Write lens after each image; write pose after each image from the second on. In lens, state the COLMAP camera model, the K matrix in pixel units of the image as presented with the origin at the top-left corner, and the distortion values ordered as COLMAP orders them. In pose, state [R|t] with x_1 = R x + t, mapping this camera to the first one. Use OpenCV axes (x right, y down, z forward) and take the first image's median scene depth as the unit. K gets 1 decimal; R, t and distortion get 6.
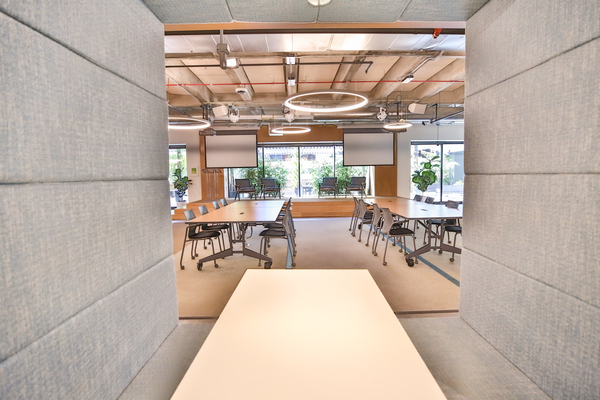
lens RADIAL K [[216.6, 0, 299.0], [0, 216.6, 182.6], [0, 0, 1]] dist [-0.000301, -0.000007]
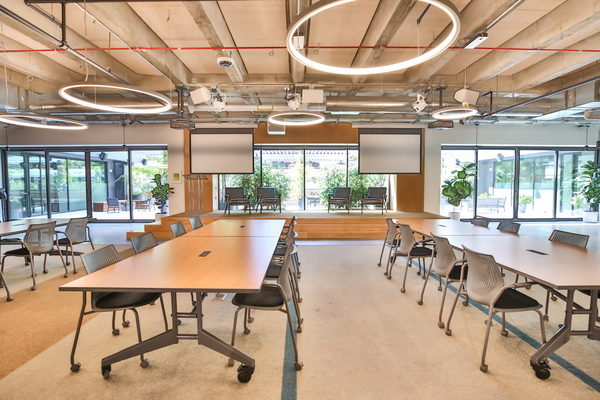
lens RADIAL K [[216.6, 0, 299.0], [0, 216.6, 182.6], [0, 0, 1]] dist [-0.000301, -0.000007]
pose [[0.999801, 0.015217, -0.012878, -0.009317], [-0.015716, 0.999096, -0.039510, -0.007644], [0.012265, 0.039704, 0.999136, 0.186615]]
